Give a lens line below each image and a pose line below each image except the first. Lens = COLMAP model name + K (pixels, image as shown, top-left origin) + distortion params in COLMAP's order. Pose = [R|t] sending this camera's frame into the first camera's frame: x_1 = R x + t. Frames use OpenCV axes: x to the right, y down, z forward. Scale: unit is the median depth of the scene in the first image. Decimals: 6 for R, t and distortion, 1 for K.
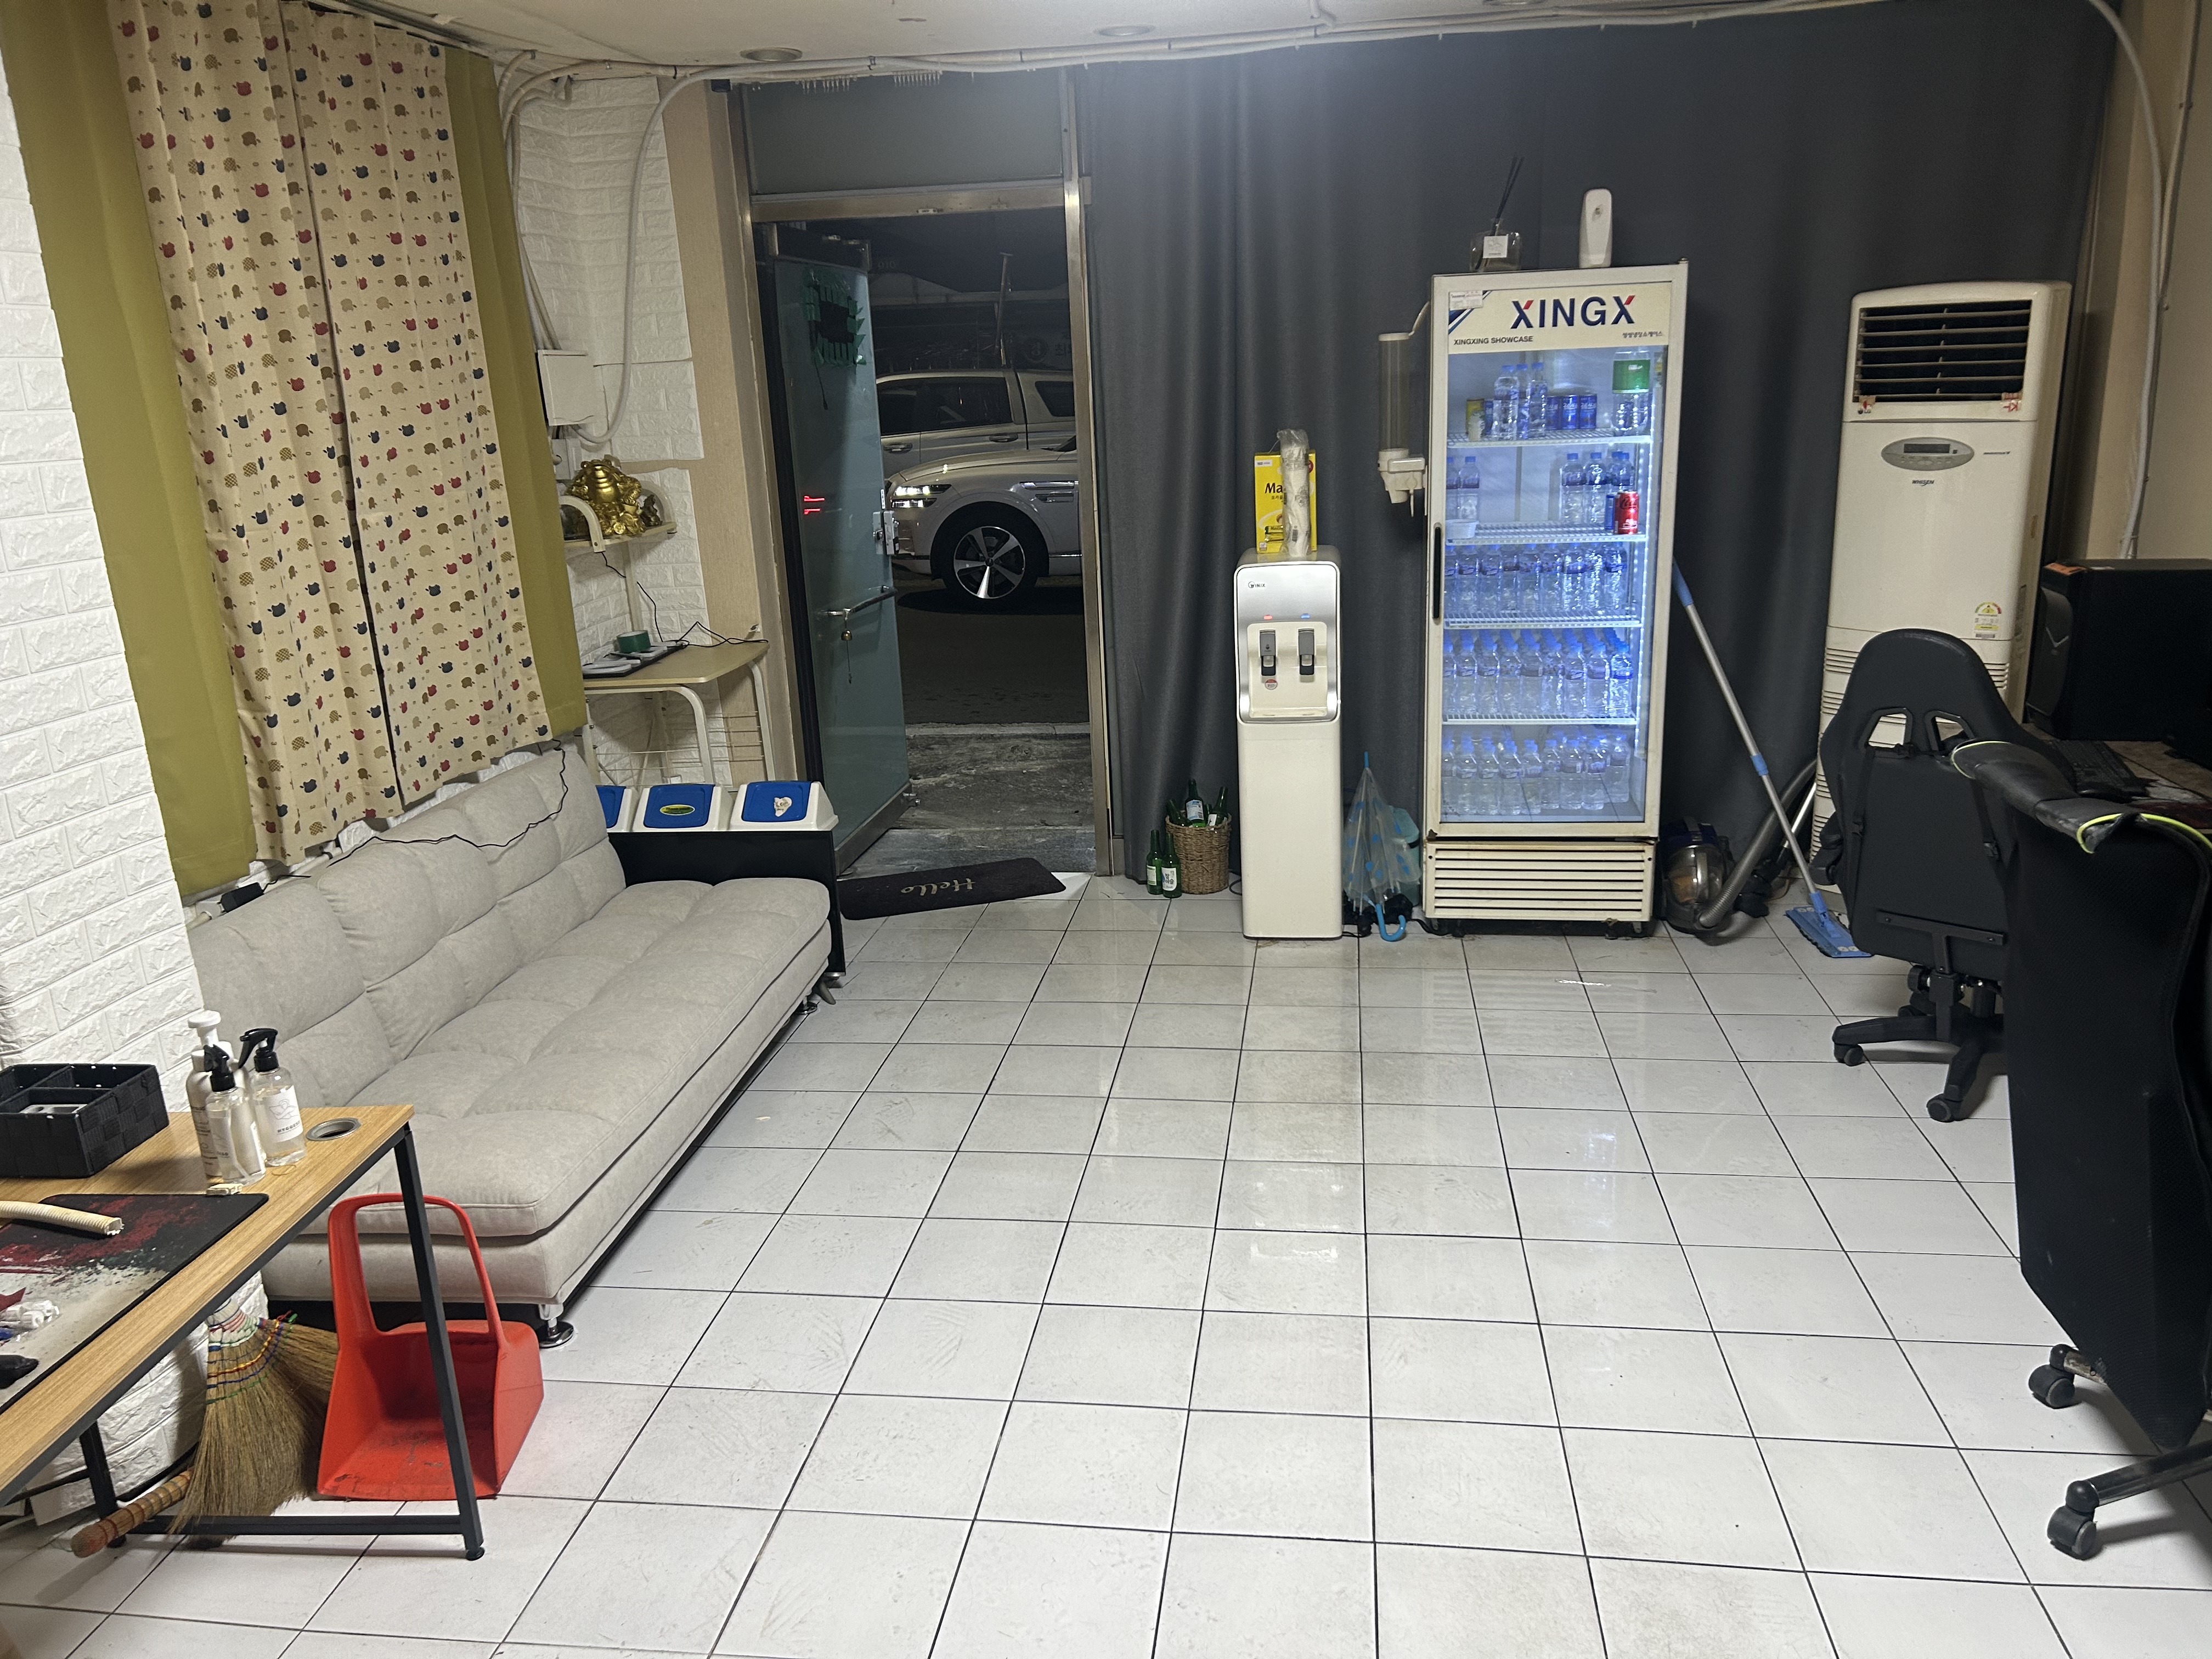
lens RADIAL K [[1657.5, 0, 1108.1], [0, 1657.5, 831.9], [0, 0, 1]] dist [0.004858, 0.001938]
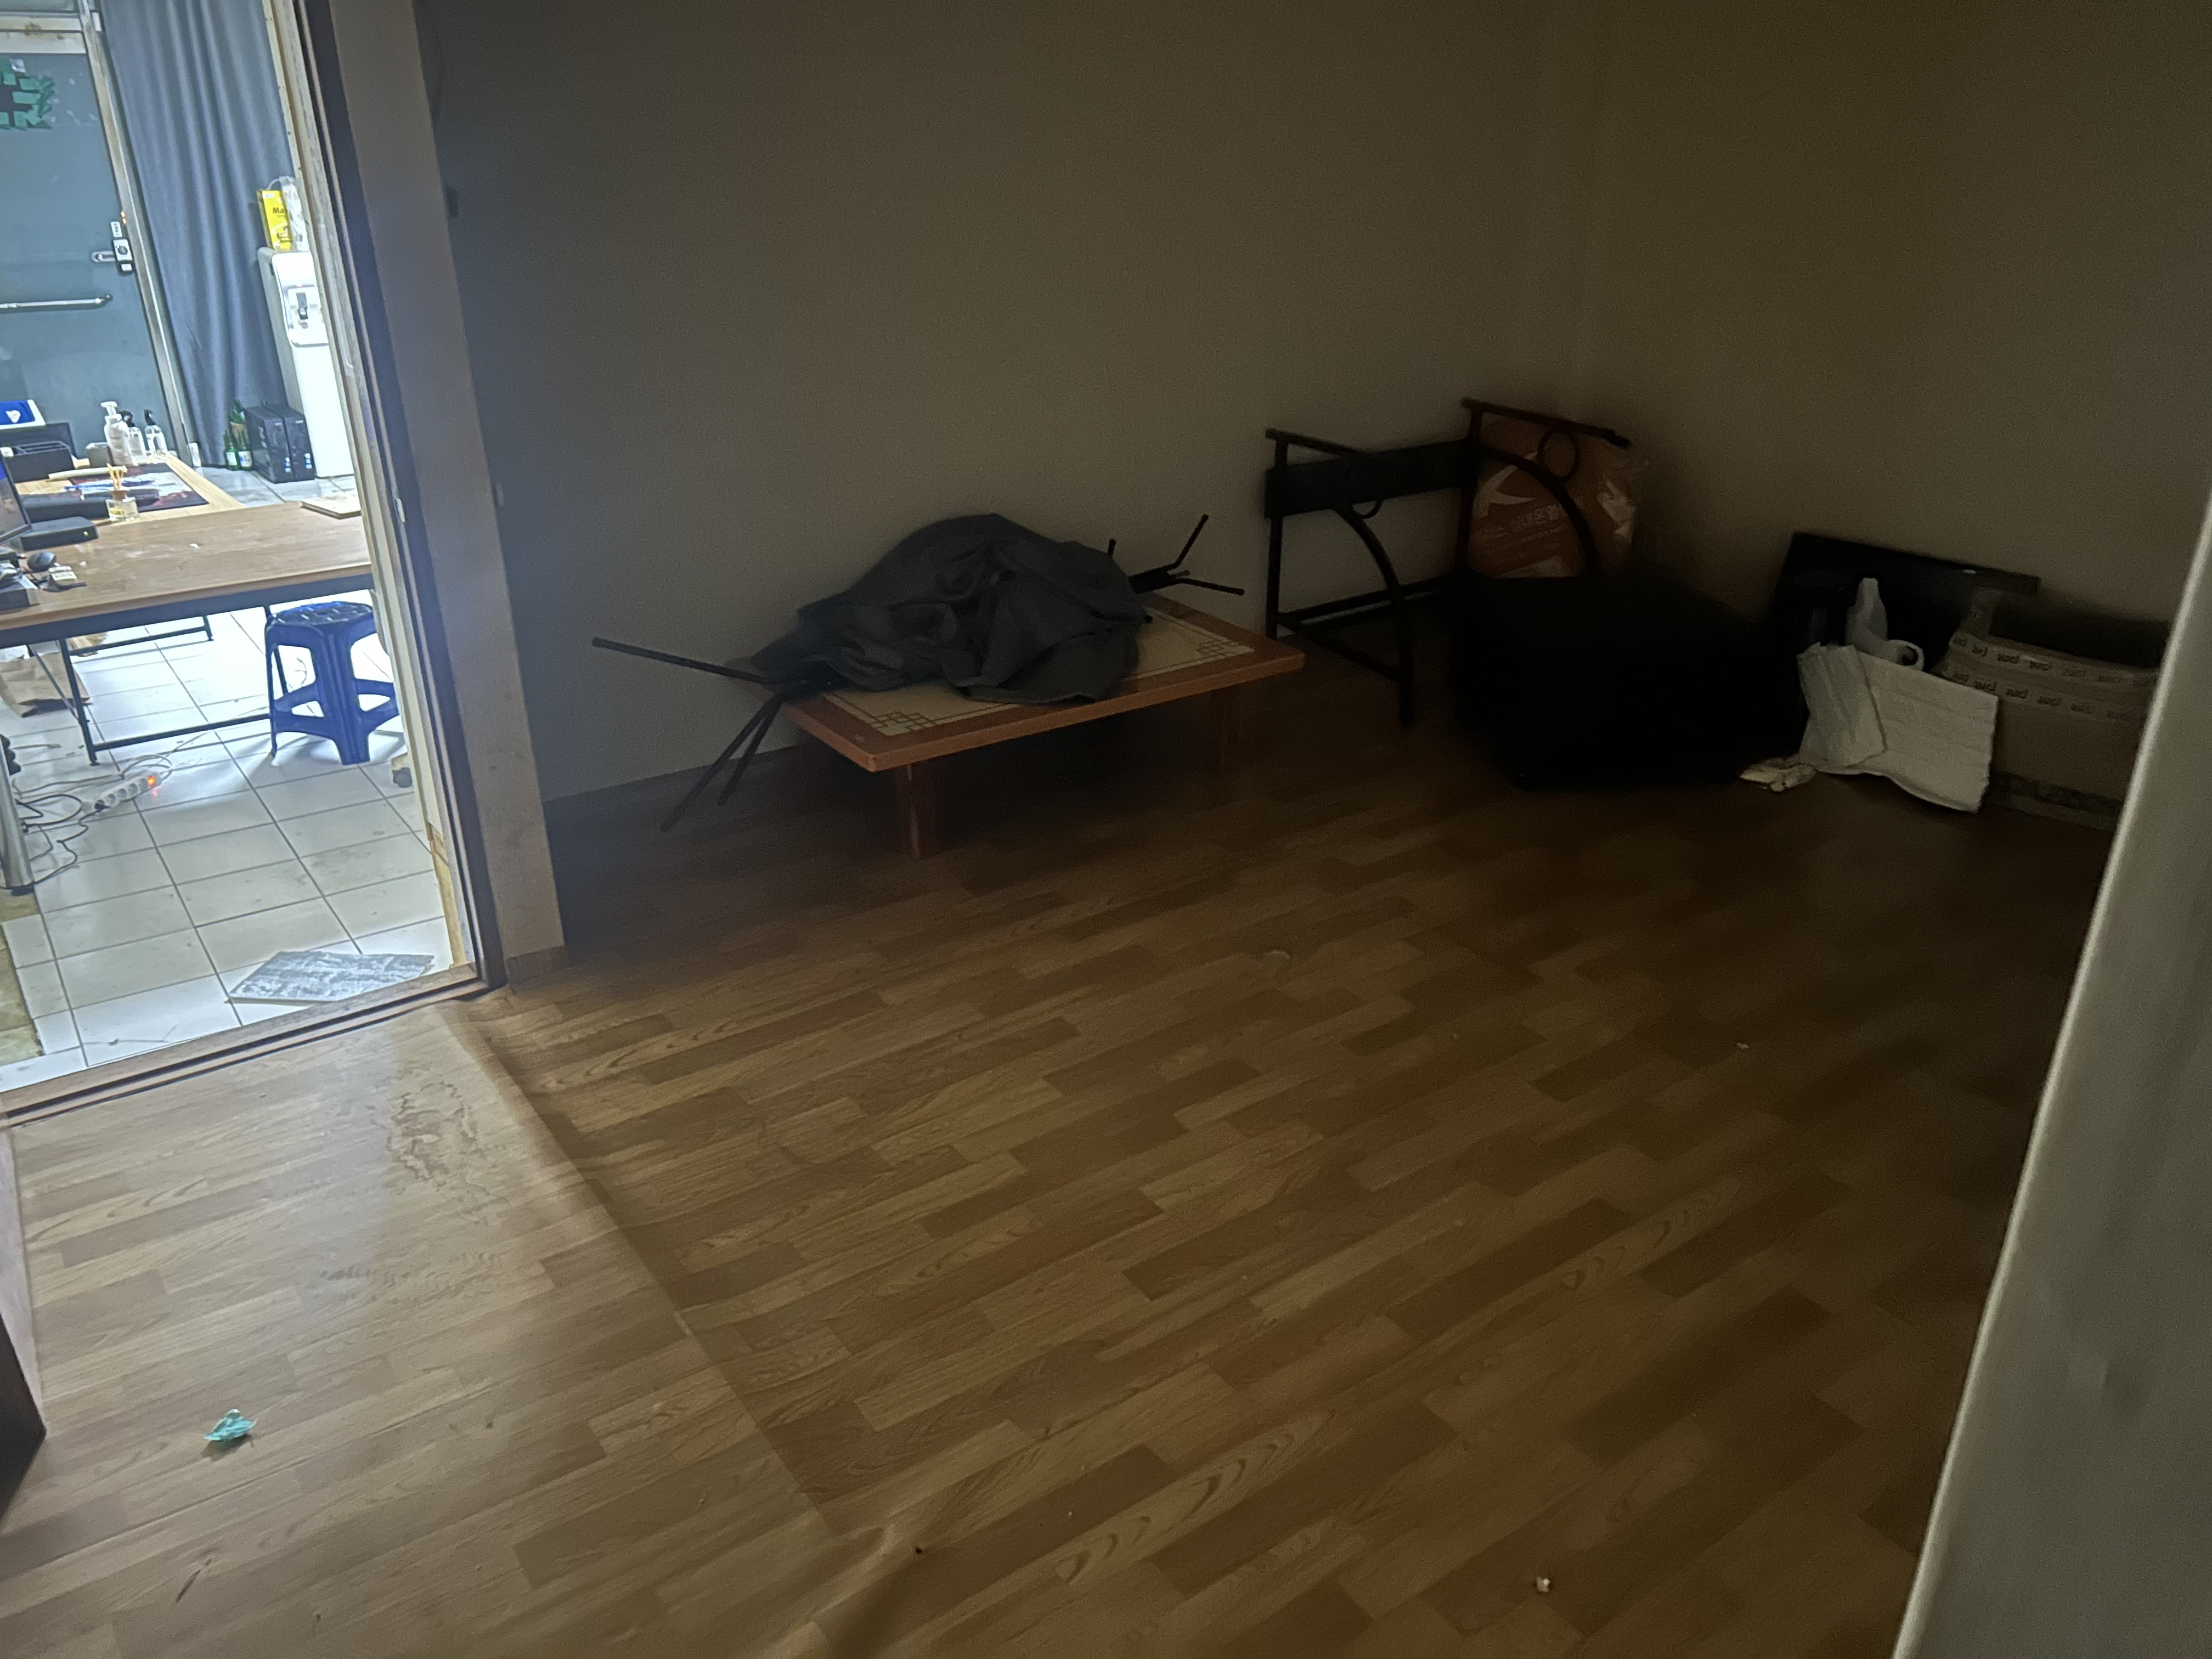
lens RADIAL K [[1657.5, 0, 1107.7], [0, 1657.5, 830.7], [0, 0, 1]] dist [0.004858, 0.001938]
pose [[0.726467, -0.246566, 0.641445, -0.562983], [0.154314, 0.968109, 0.197364, 0.221036], [-0.669652, -0.044395, 0.741347, -0.939917]]
